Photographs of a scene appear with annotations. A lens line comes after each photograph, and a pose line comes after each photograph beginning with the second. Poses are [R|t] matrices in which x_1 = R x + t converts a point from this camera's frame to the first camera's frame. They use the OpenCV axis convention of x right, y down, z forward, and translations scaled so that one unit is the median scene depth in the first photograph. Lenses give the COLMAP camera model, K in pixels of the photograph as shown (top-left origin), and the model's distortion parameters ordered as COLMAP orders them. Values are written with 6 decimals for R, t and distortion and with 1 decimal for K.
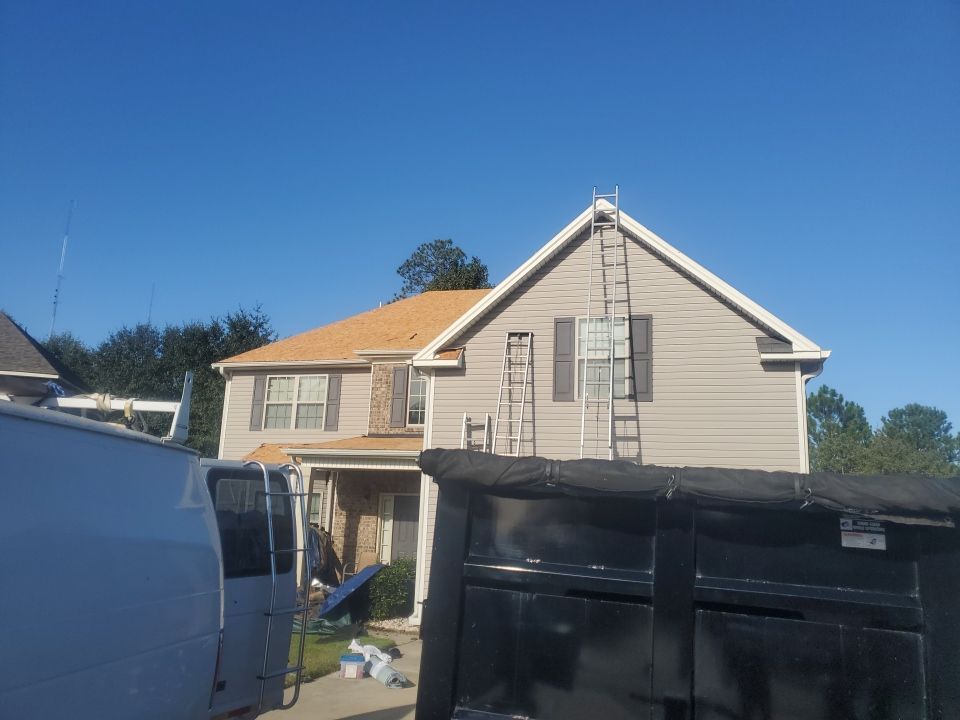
lens RADIAL K [[733.7, 0, 478.5], [0, 733.7, 362.6], [0, 0, 1]] dist [0.072920, -0.007882]
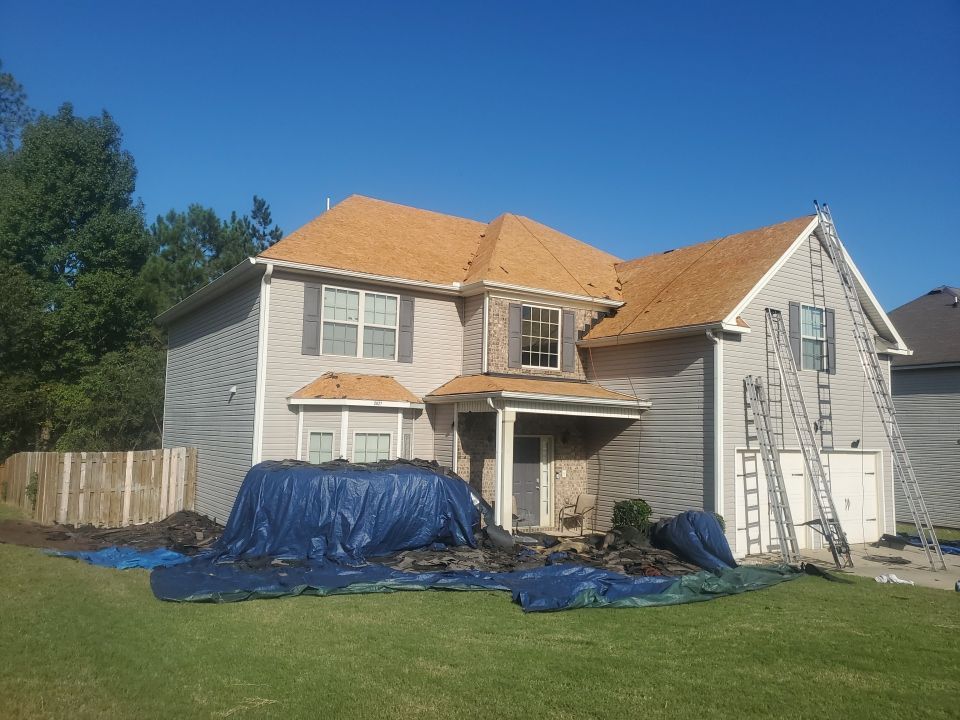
lens RADIAL K [[733.7, 0, 478.4], [0, 733.7, 365.5], [0, 0, 1]] dist [0.072920, -0.007882]
pose [[0.665429, 0.046053, 0.745039, -0.869939], [-0.147939, 0.986433, 0.071157, 0.024713], [-0.731654, -0.157570, 0.663215, 0.404816]]
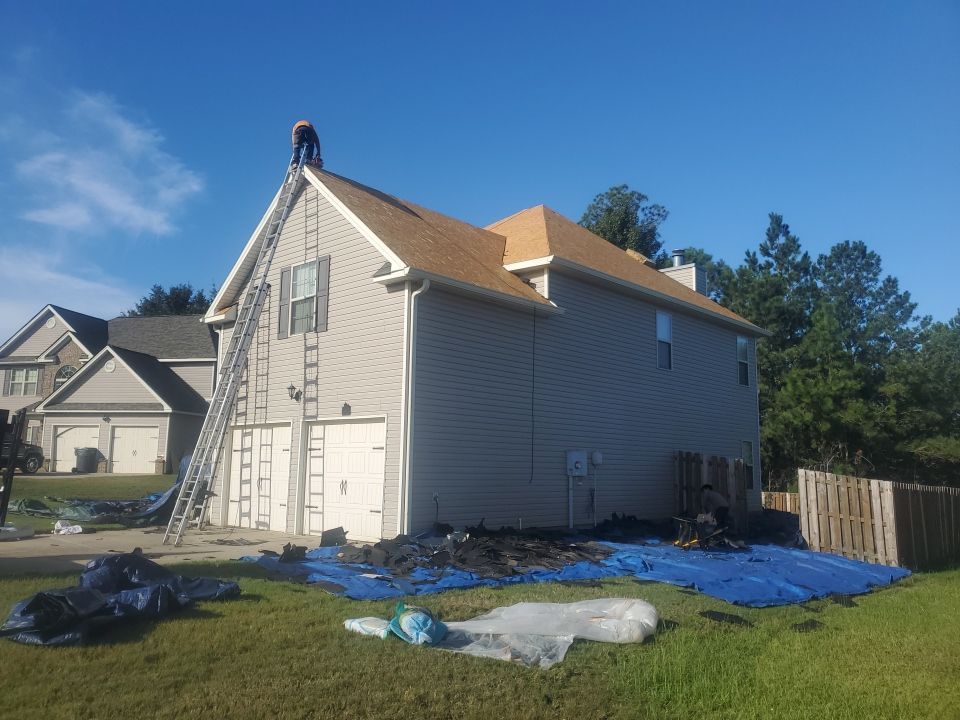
lens RADIAL K [[733.7, 0, 477.8], [0, 733.7, 358.8], [0, 0, 1]] dist [0.072920, -0.007882]
pose [[0.891362, -0.091860, -0.443886, 0.674865], [0.112684, 0.993415, 0.020696, 0.069743], [0.439062, -0.068467, 0.895844, 0.050577]]
